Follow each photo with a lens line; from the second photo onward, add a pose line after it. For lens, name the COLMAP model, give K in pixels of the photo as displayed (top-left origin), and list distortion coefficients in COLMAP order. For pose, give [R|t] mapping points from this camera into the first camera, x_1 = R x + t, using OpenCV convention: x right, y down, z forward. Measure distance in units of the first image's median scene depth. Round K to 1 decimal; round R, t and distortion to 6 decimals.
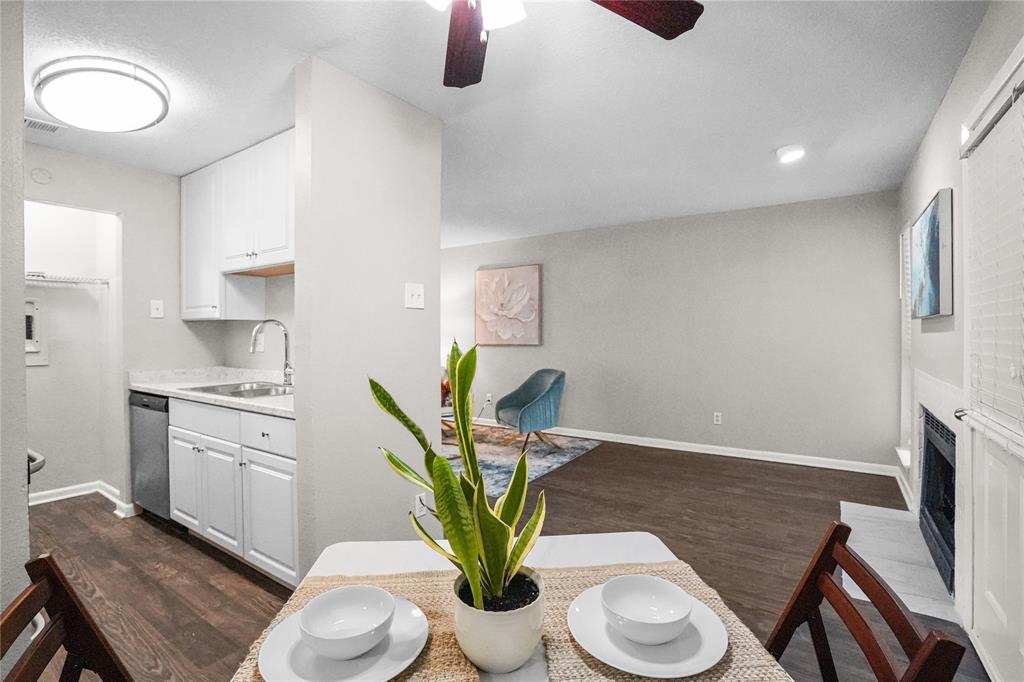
lens RADIAL K [[472.9, 0, 517.2], [0, 472.9, 337.2], [0, 0, 1]] dist [-0.058665, 0.019022]
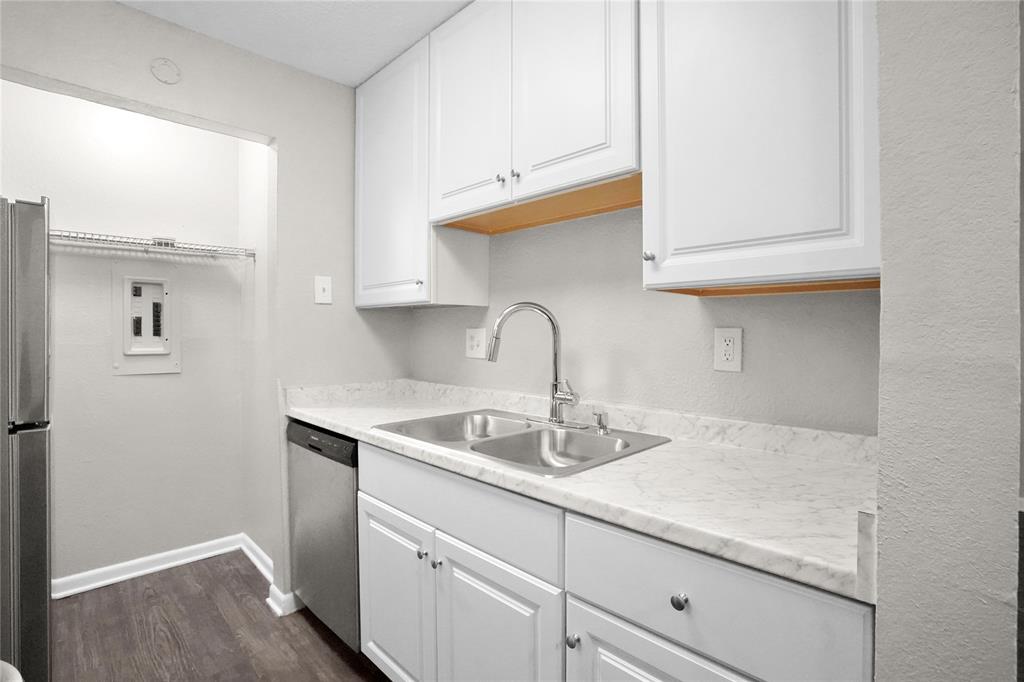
lens RADIAL K [[478.5, 0, 509.1], [0, 478.5, 339.3], [0, 0, 1]] dist [-0.064178, 0.025600]
pose [[0.978470, 0.005230, -0.206322, -0.415000], [-0.003481, 0.999955, 0.008839, 0.000807], [0.206359, -0.007930, 0.978444, 0.427798]]
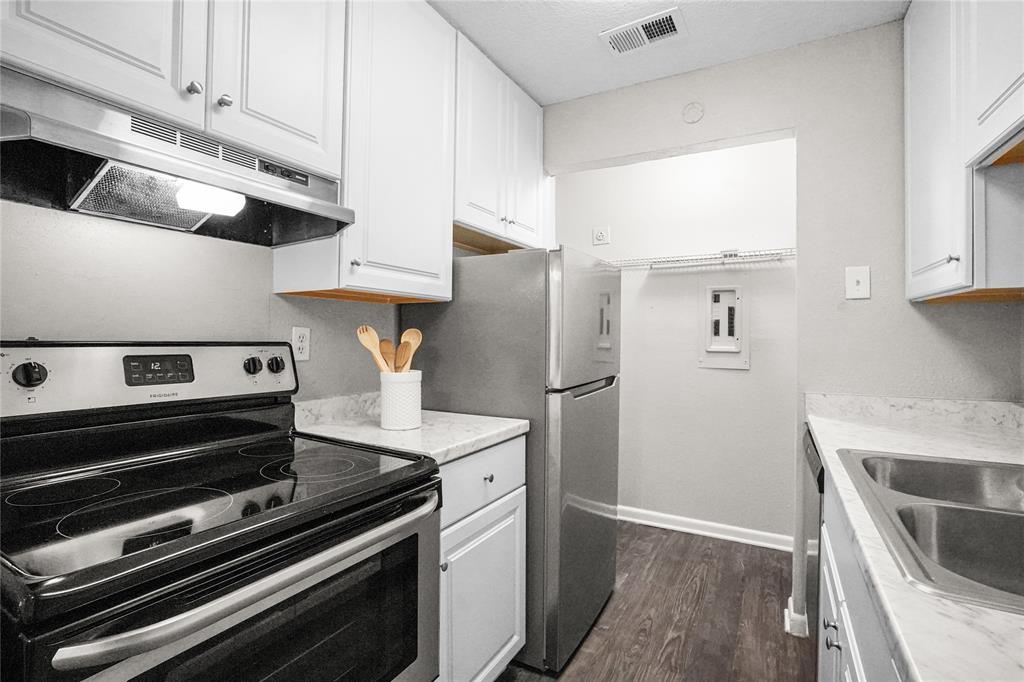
lens RADIAL K [[472.9, 0, 517.2], [0, 472.9, 337.2], [0, 0, 1]] dist [-0.058665, 0.019022]
pose [[0.077198, 0.010561, -0.996960, -0.288437], [-0.009195, 0.999909, 0.009880, 0.001617], [0.996973, 0.008405, 0.077288, 0.588020]]
